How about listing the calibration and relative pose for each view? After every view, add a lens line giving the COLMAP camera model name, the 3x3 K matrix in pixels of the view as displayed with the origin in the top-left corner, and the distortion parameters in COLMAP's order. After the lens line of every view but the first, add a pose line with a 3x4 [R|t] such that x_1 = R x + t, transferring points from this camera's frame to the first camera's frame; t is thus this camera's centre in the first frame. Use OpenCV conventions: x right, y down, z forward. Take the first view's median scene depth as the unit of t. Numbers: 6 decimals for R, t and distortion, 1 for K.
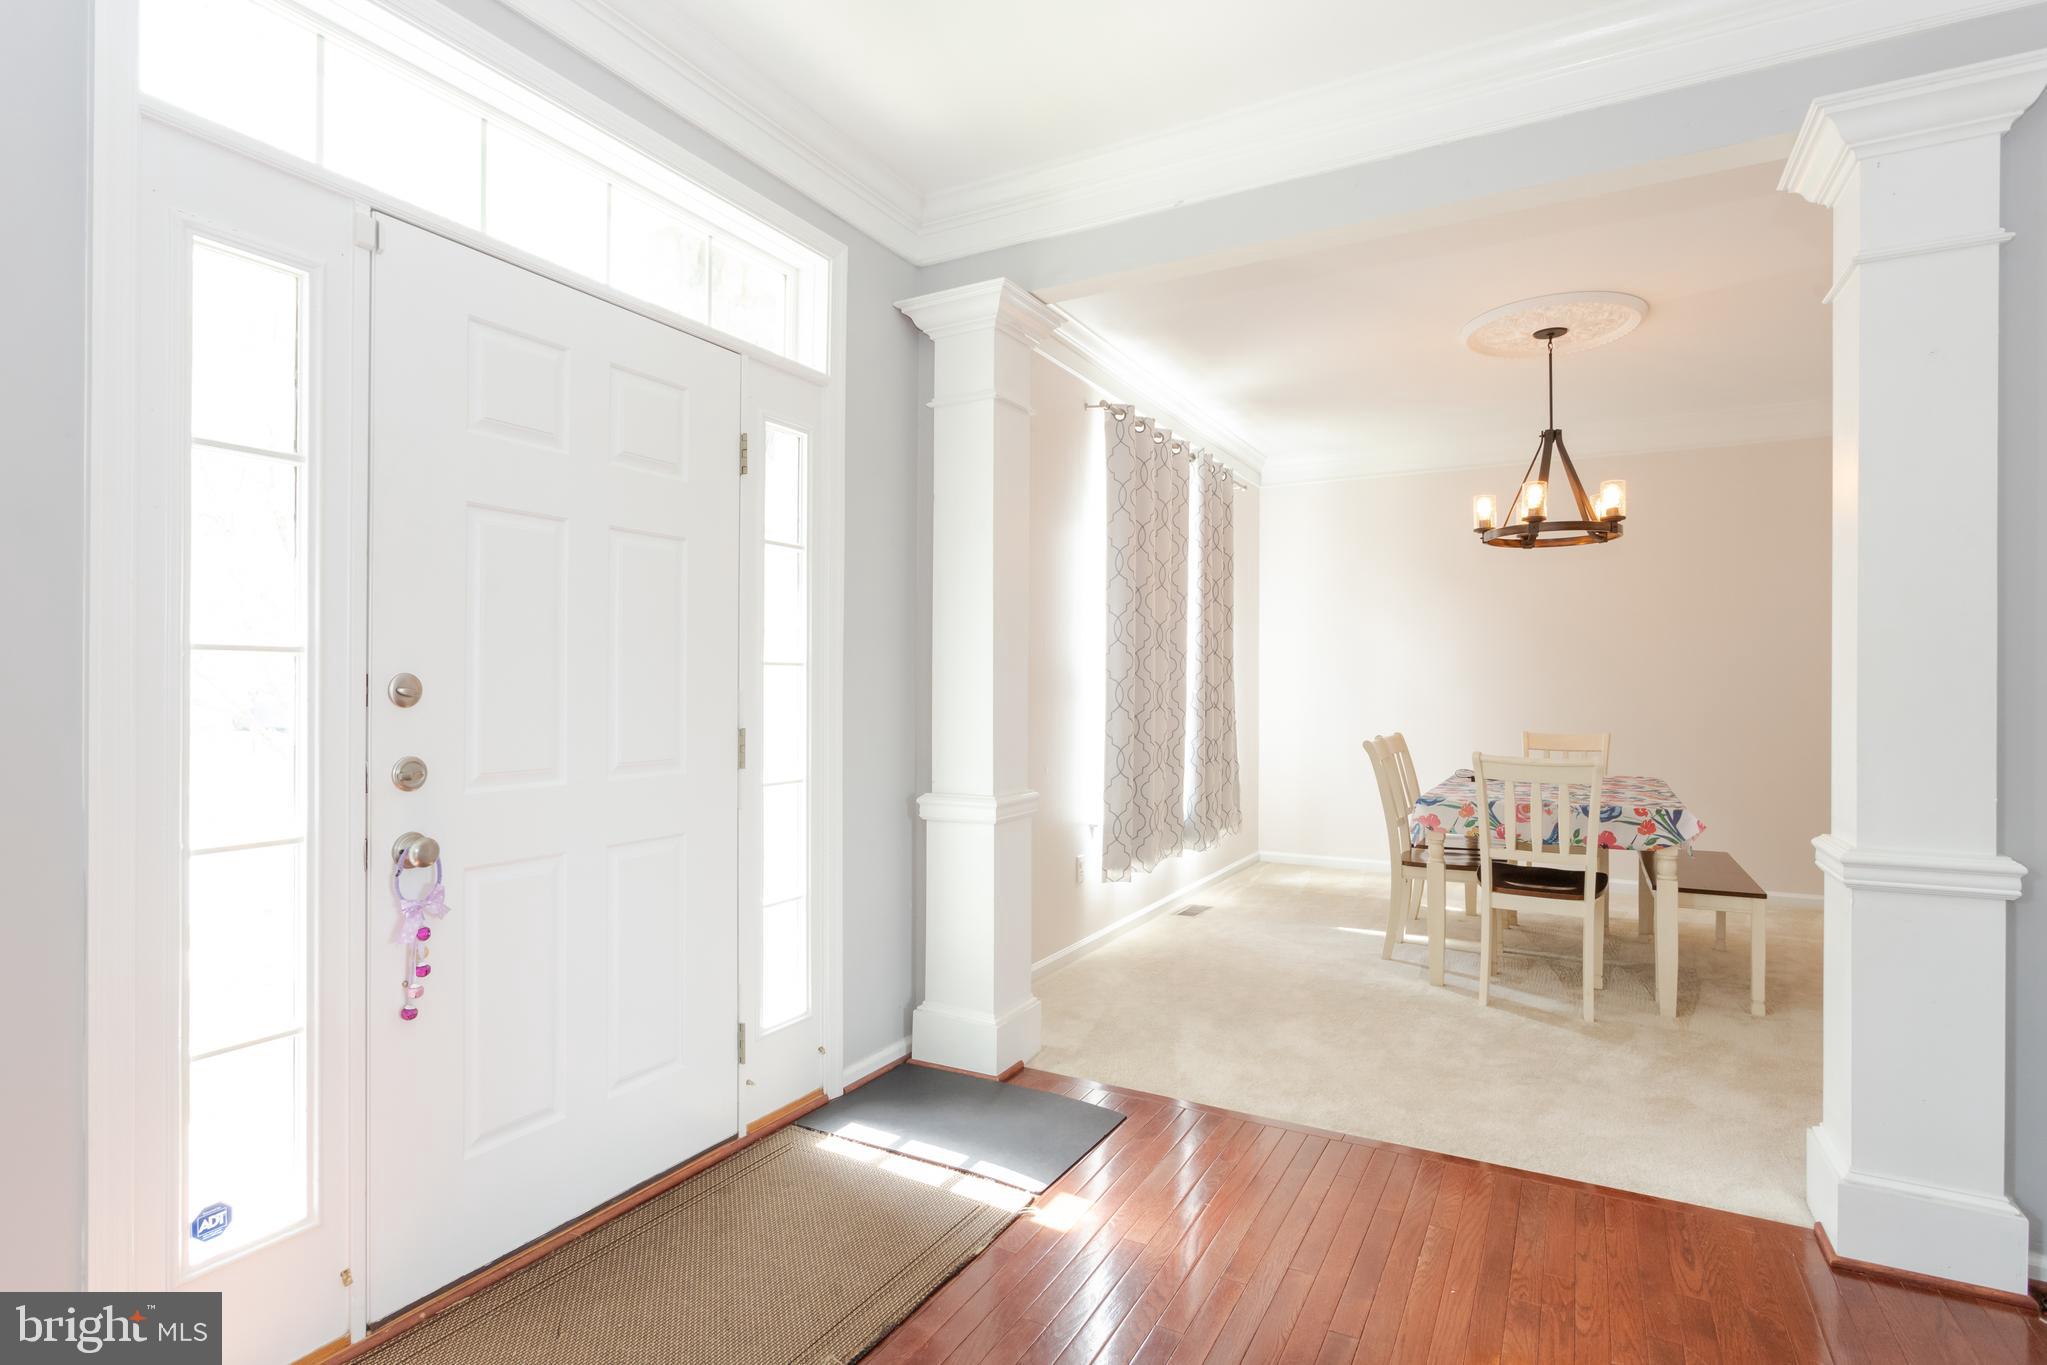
lens RADIAL K [[1024.3, 0, 1023.5], [0, 1024.3, 682.5], [0, 0, 1]] dist [-0.000668, 0.000317]
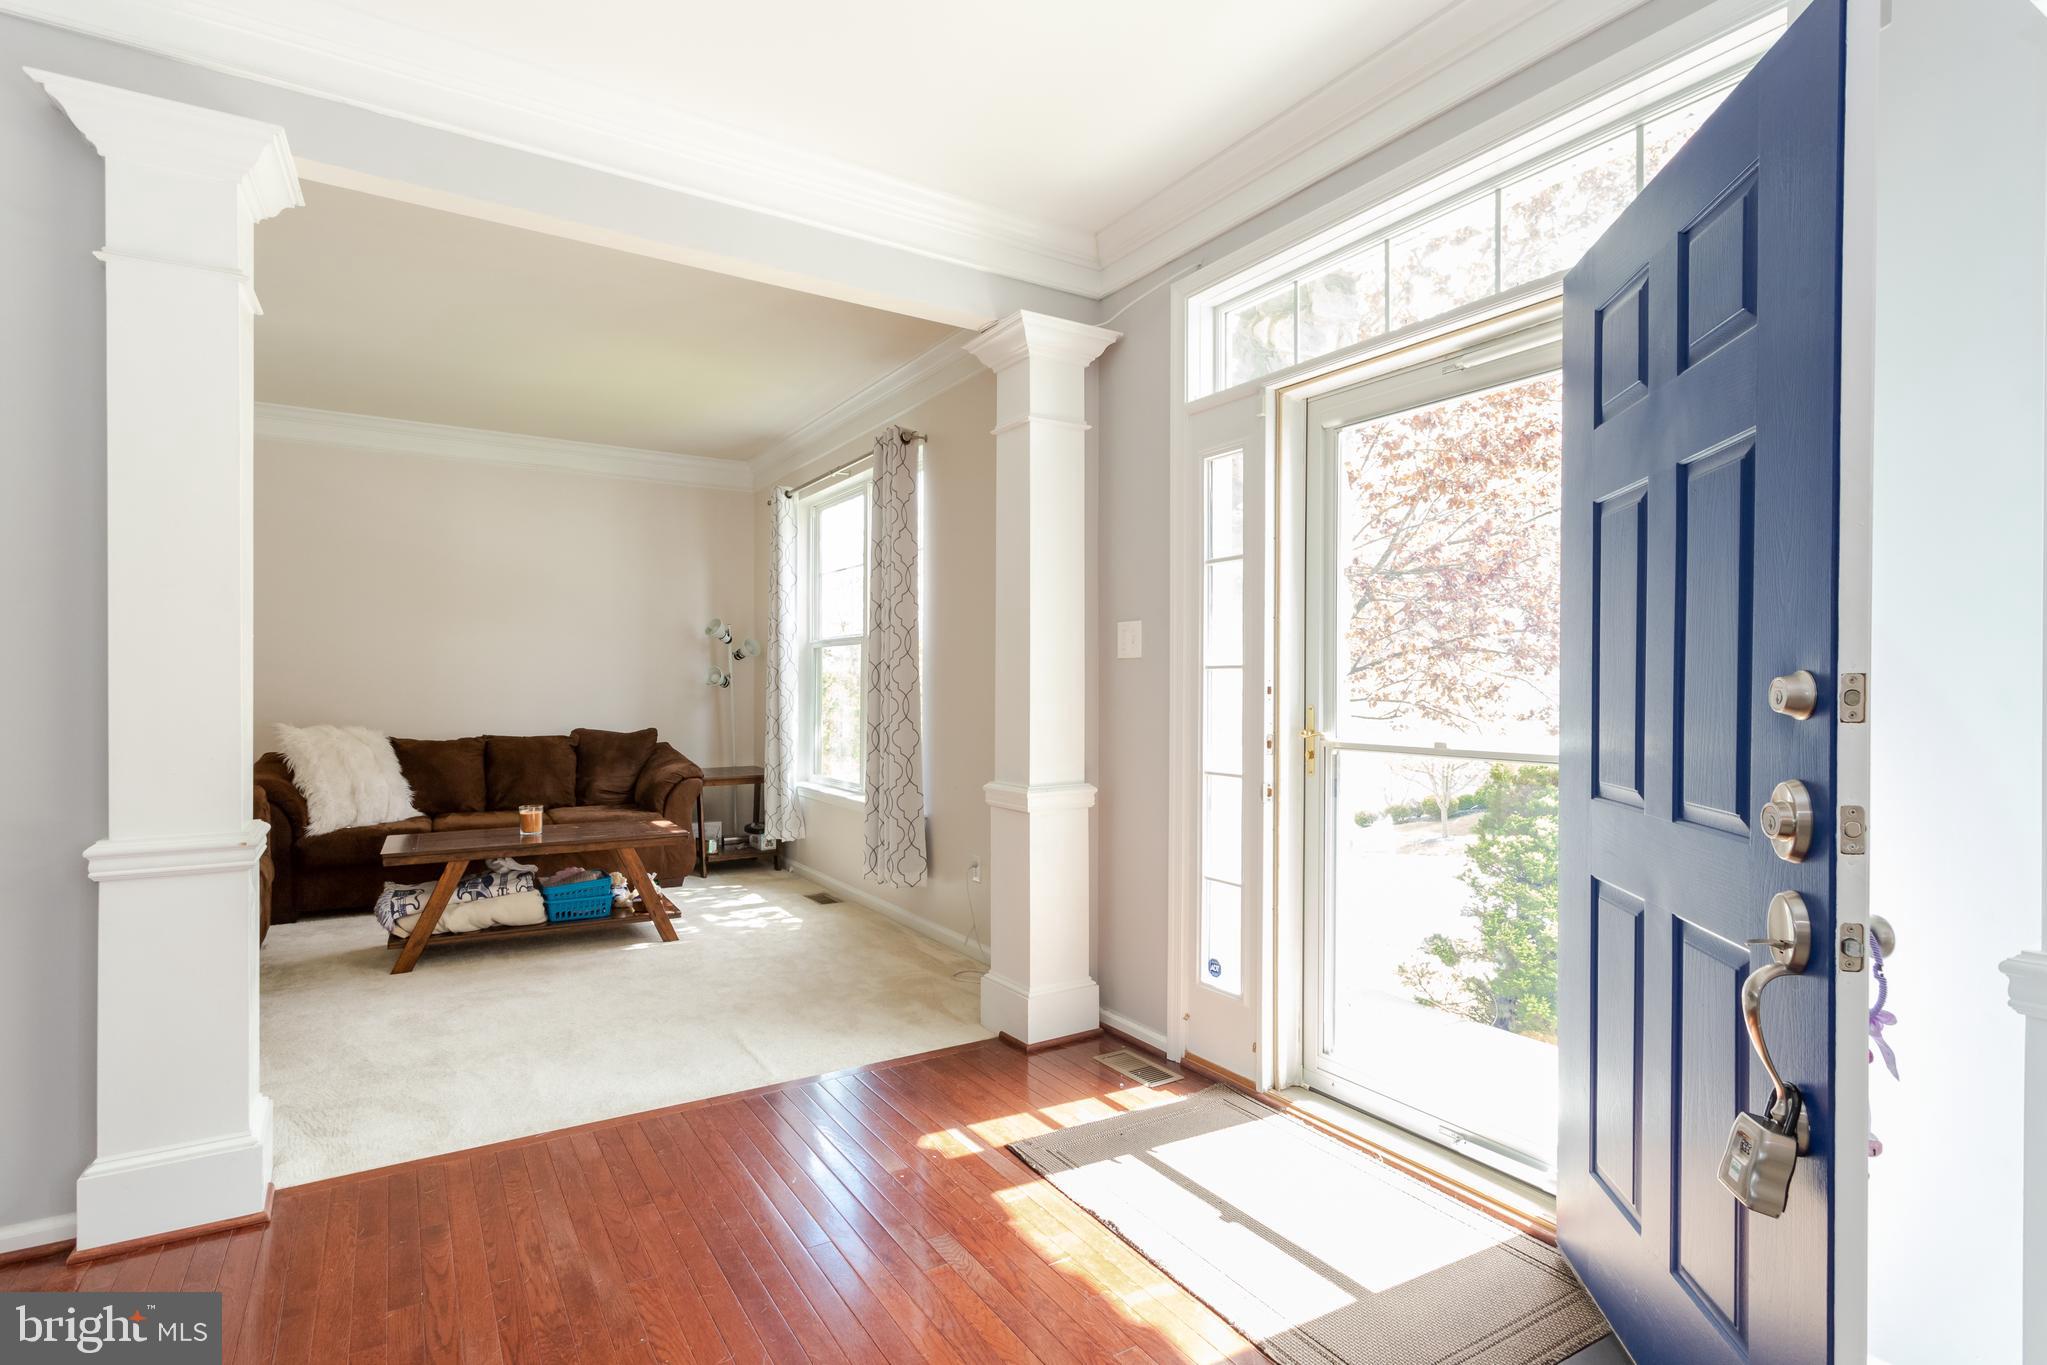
lens RADIAL K [[1017.2, 0, 1023.1], [0, 1017.2, 703.0], [0, 0, 1]] dist [0.000805, -0.000294]
pose [[0.494965, -0.008664, 0.868870, -0.372792], [-0.009820, 0.999831, 0.015564, 0.001889], [-0.868858, -0.016236, 0.494796, 0.151346]]
